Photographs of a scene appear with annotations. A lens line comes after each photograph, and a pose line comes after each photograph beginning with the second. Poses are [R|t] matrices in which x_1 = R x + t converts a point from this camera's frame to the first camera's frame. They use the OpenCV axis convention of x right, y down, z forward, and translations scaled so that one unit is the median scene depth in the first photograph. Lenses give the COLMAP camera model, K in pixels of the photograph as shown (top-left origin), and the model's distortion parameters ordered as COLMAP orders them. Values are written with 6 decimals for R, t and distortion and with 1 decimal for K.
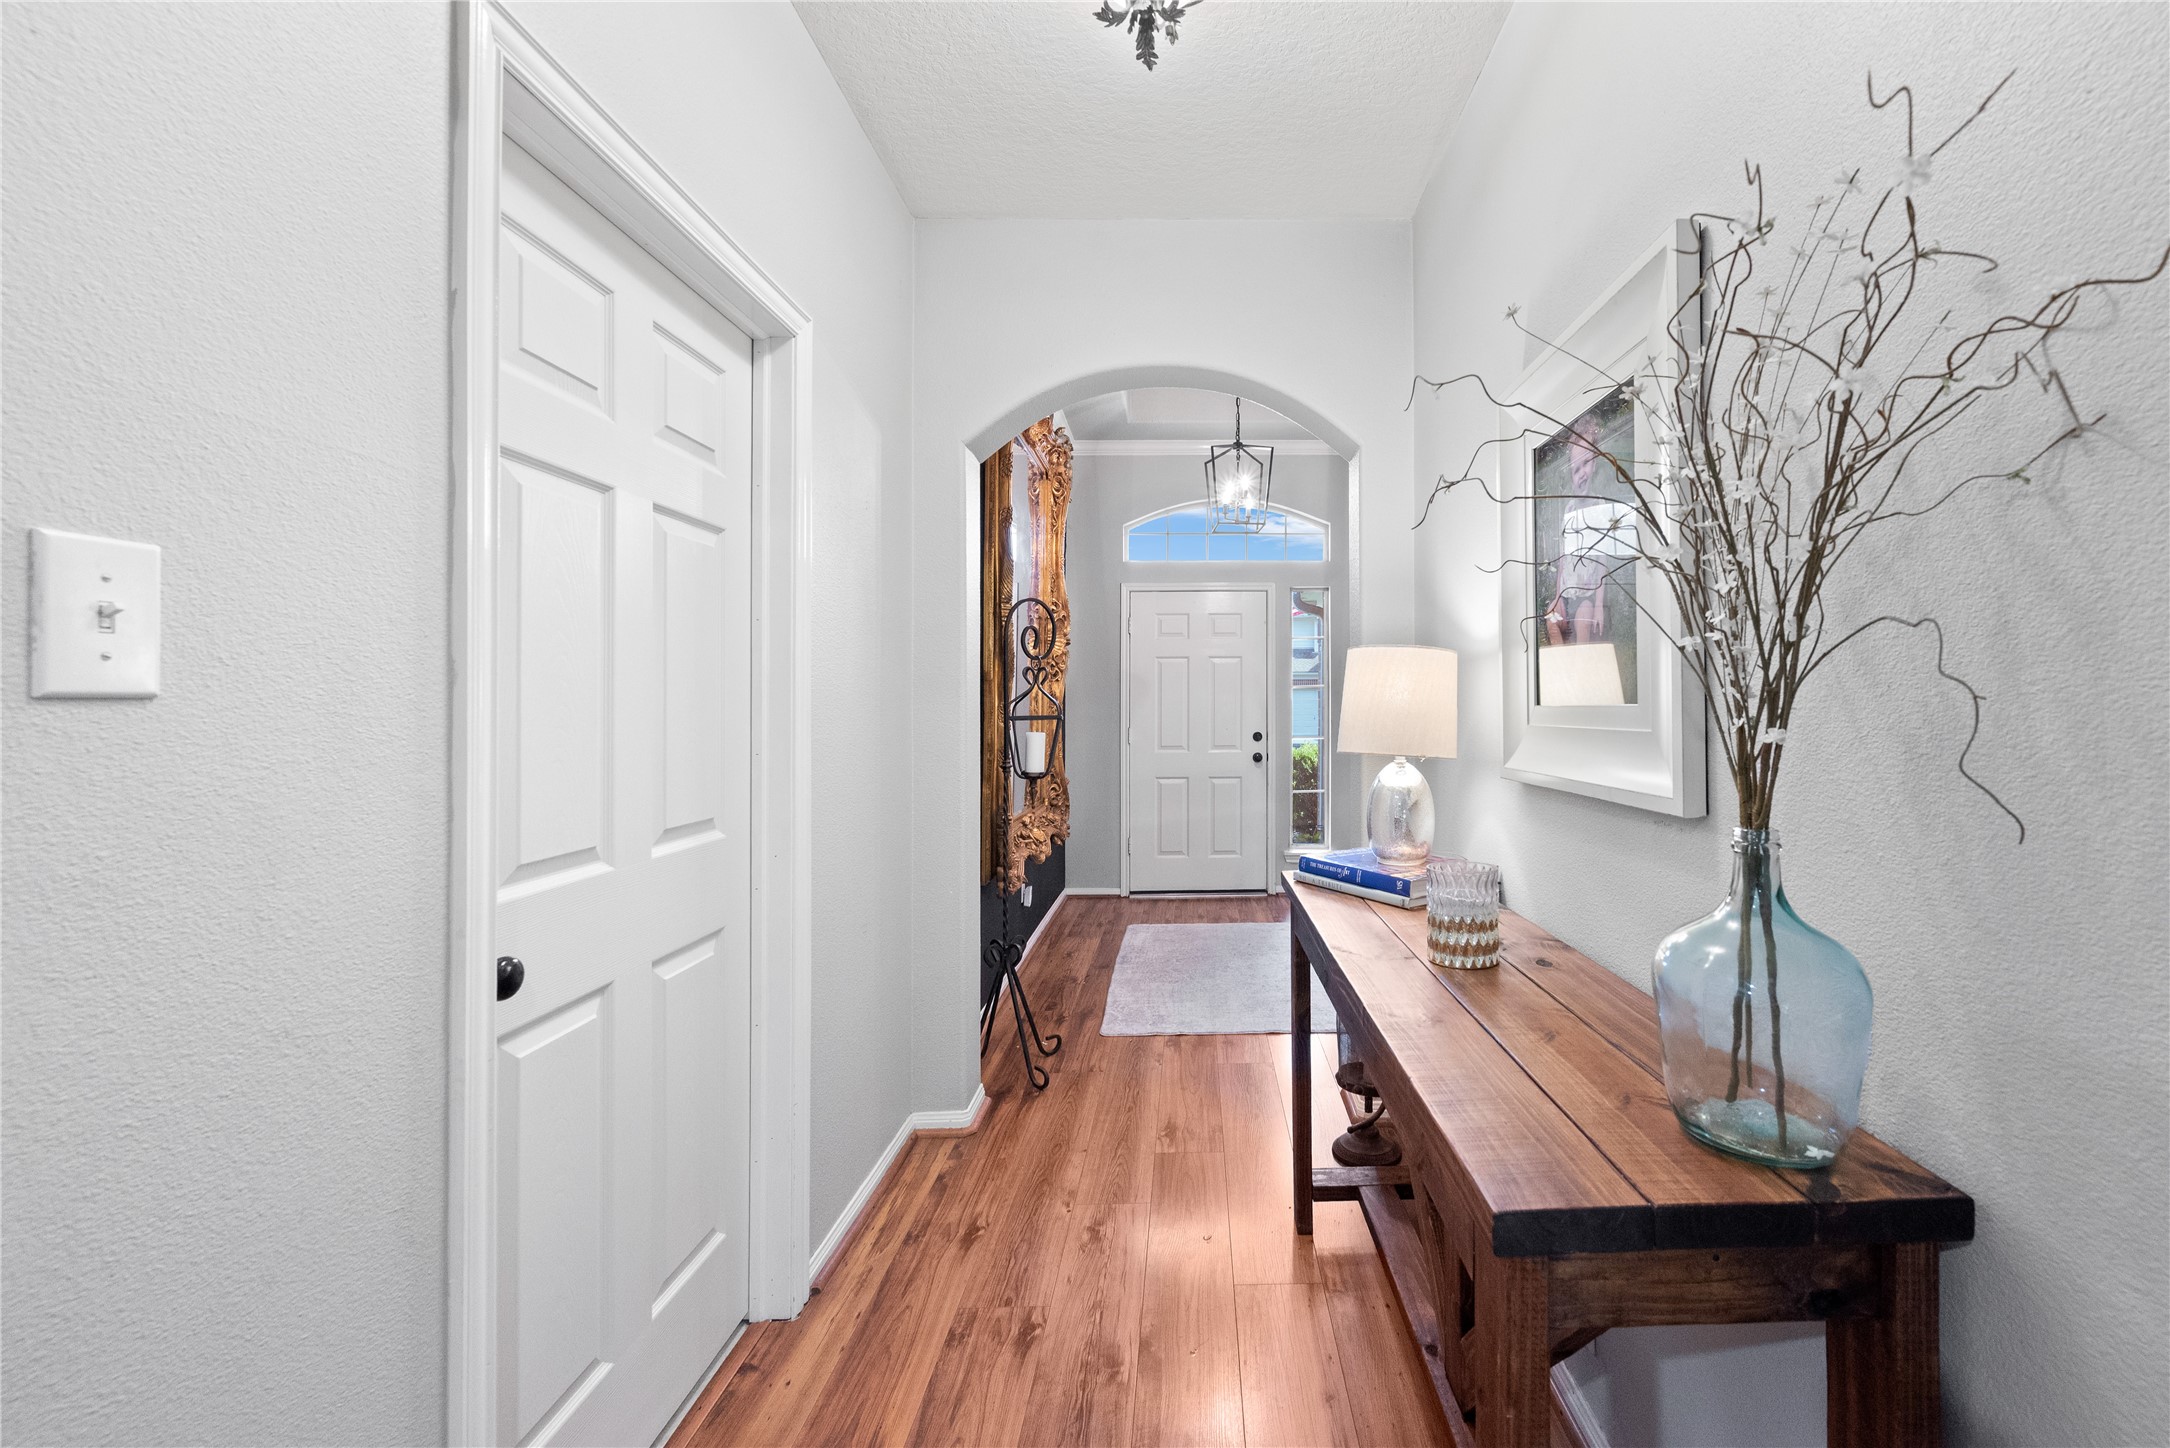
lens RADIAL K [[862.6, 0, 1104.1], [0, 862.6, 709.4], [0, 0, 1]] dist [-0.002026, 0.000157]
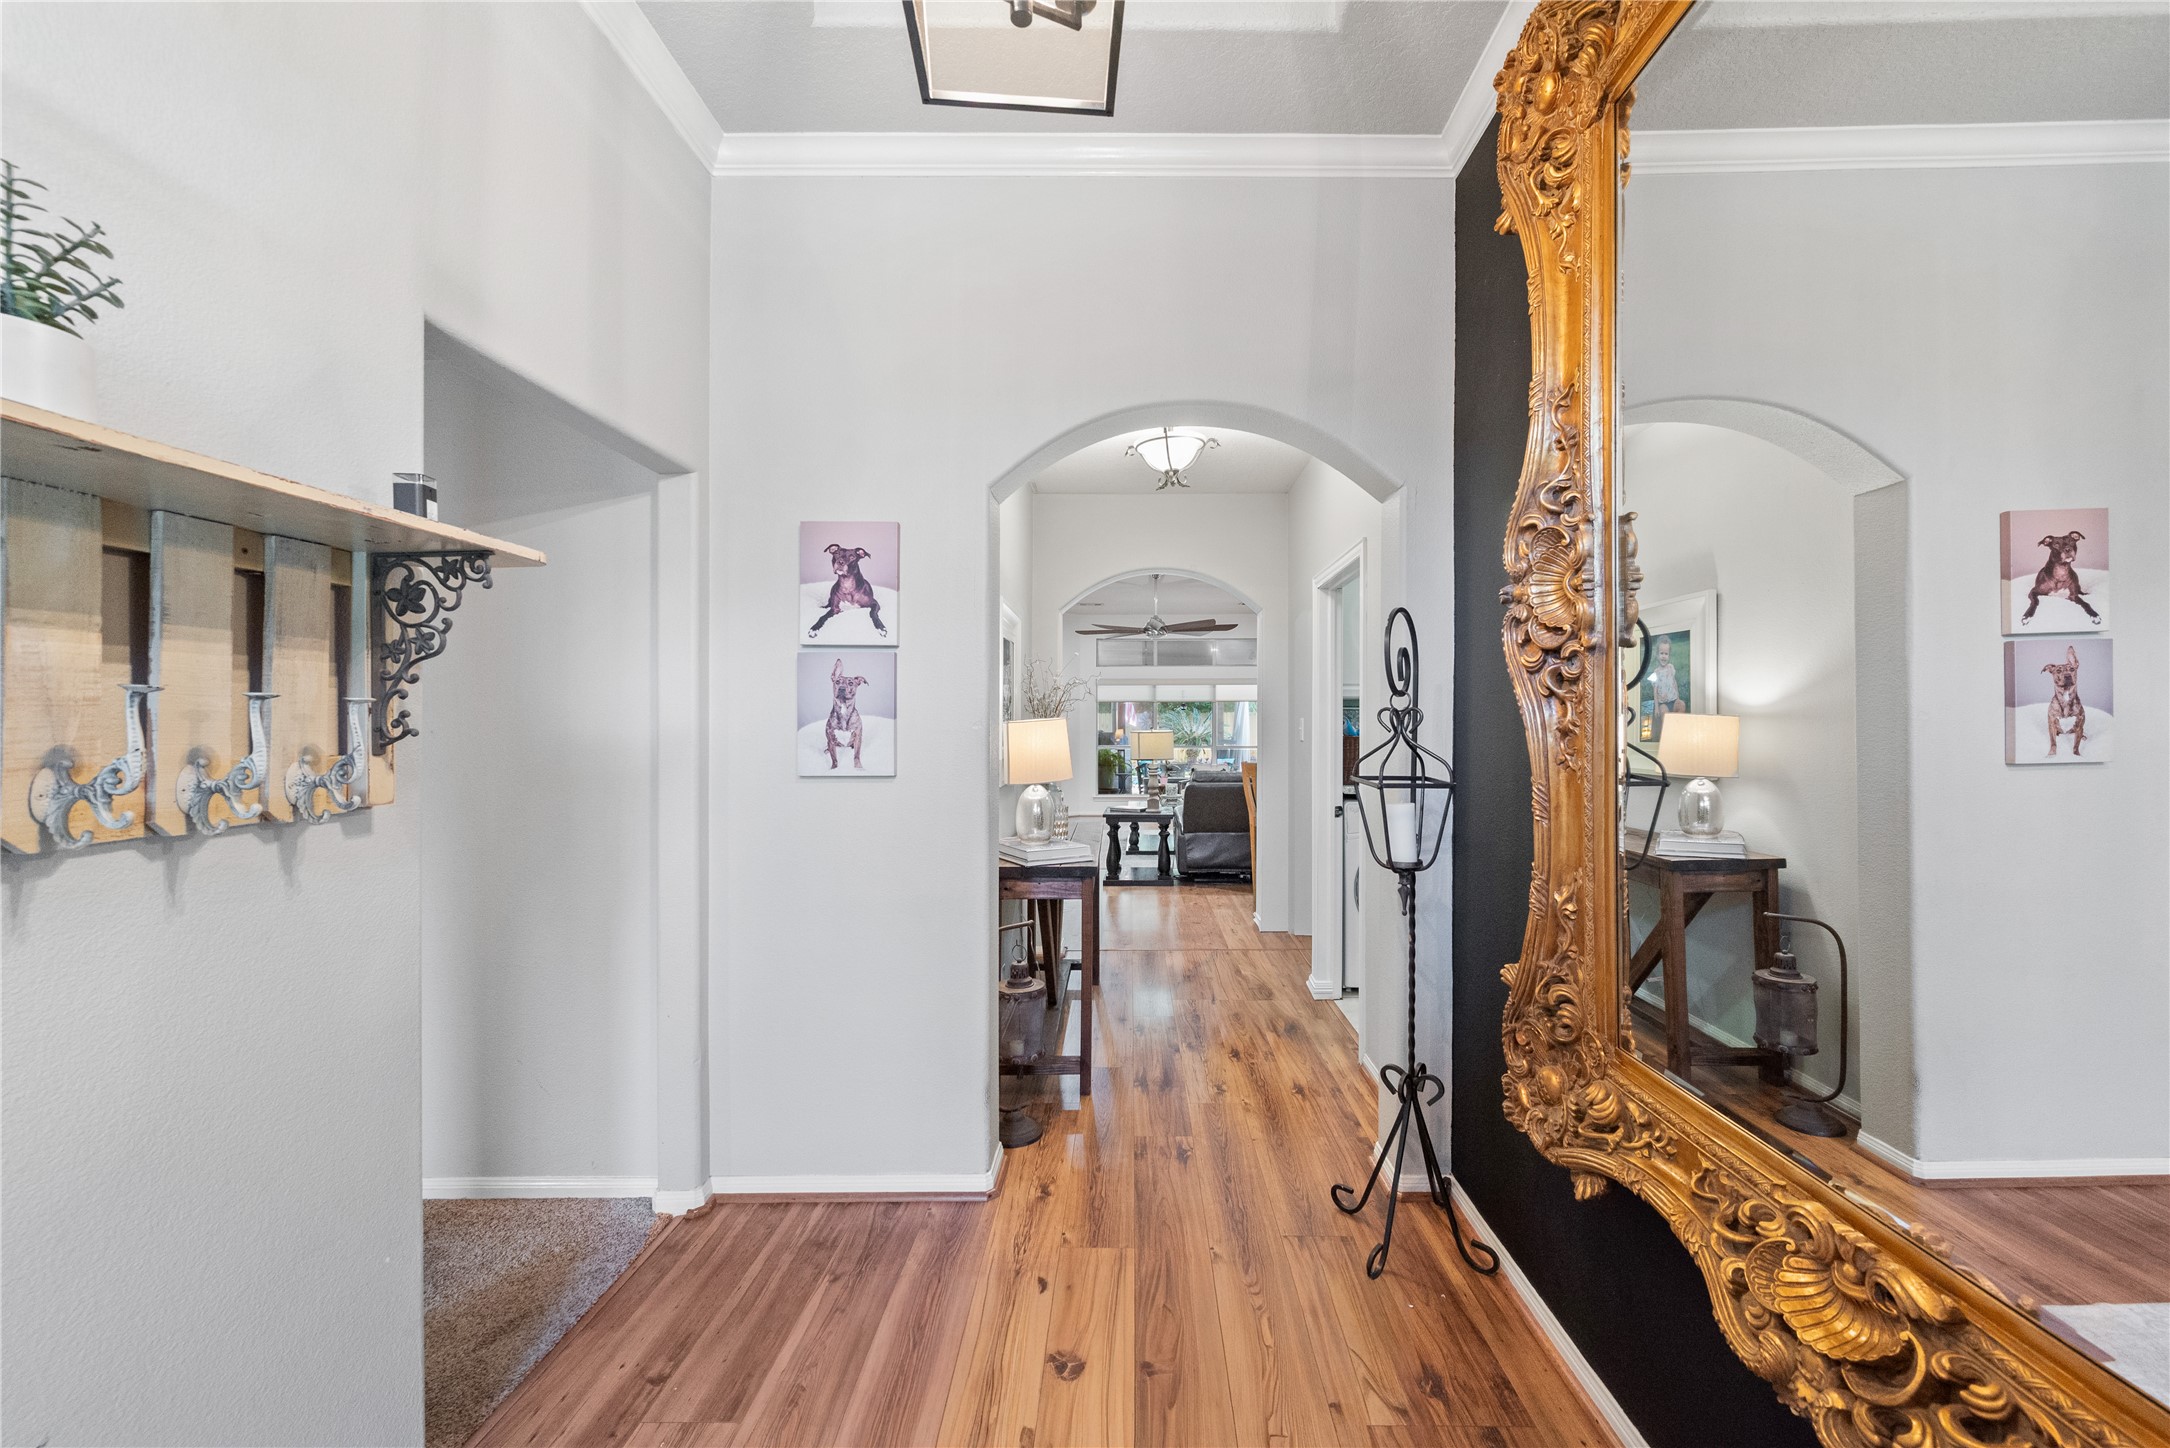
lens RADIAL K [[862.6, 0, 1104.1], [0, 862.6, 709.4], [0, 0, 1]] dist [-0.002026, 0.000157]
pose [[-0.997404, 0.000952, -0.072000, 0.125251], [0.001179, 0.999994, -0.003115, -0.027984], [0.071997, -0.003191, -0.997400, 1.033033]]
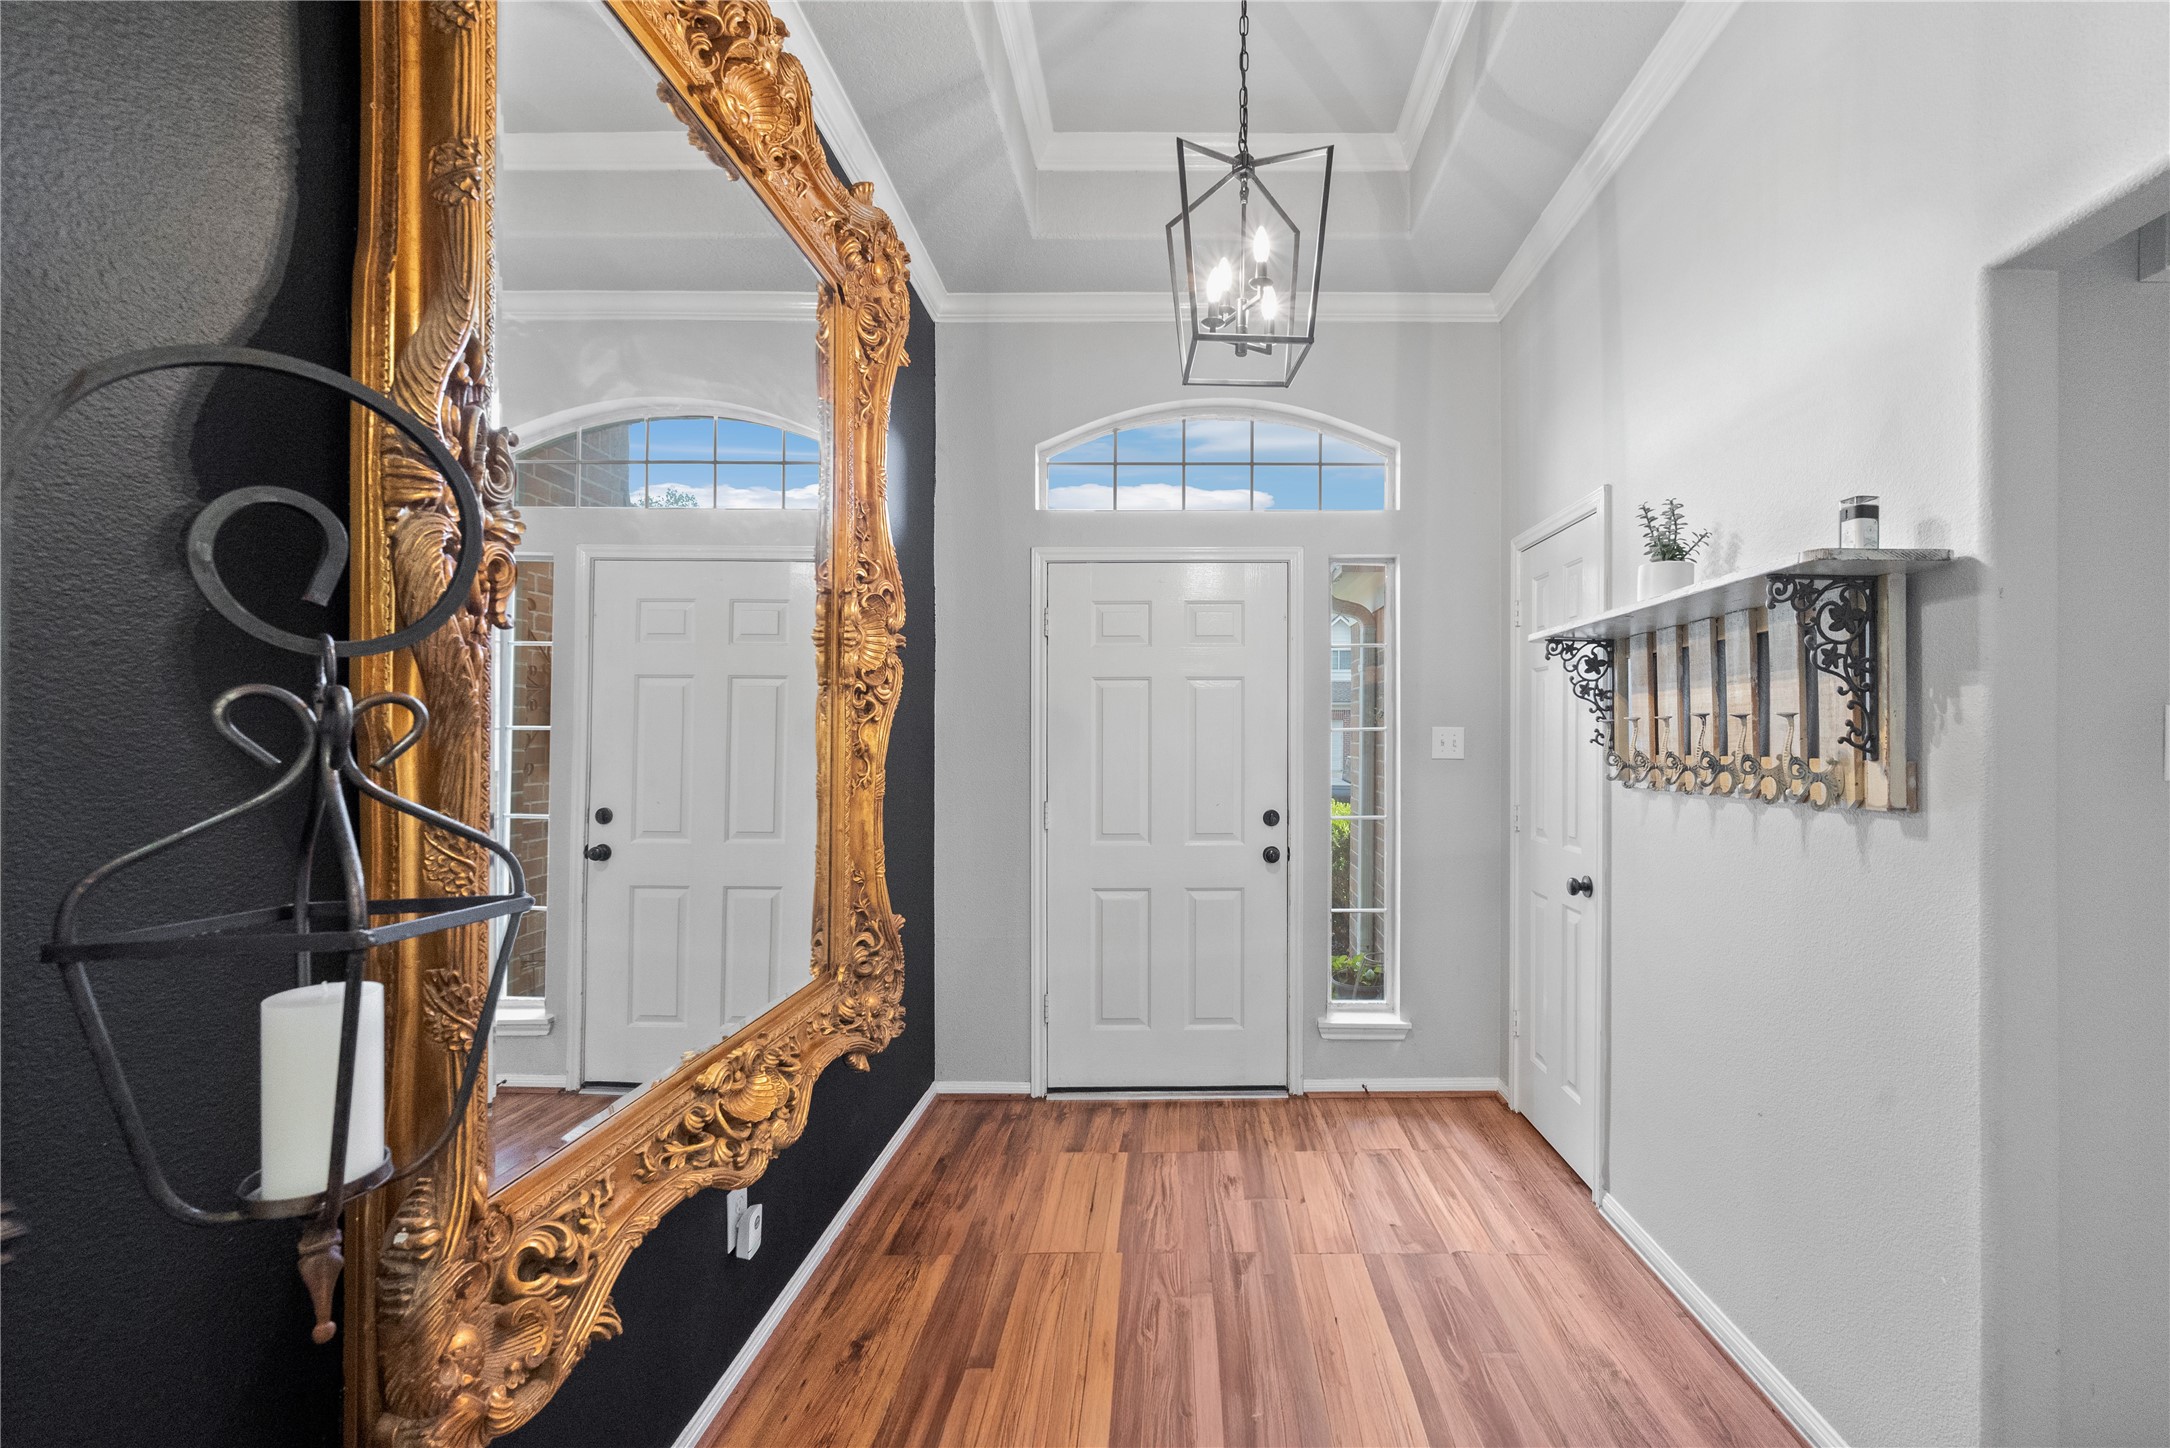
lens RADIAL K [[862.6, 0, 1104.1], [0, 862.6, 709.4], [0, 0, 1]] dist [-0.002026, 0.000157]
pose [[0.999942, 0.004276, 0.009885, 0.063406], [-0.003959, 0.999487, -0.031794, -0.022044], [-0.010016, 0.031753, 0.999446, 0.441464]]
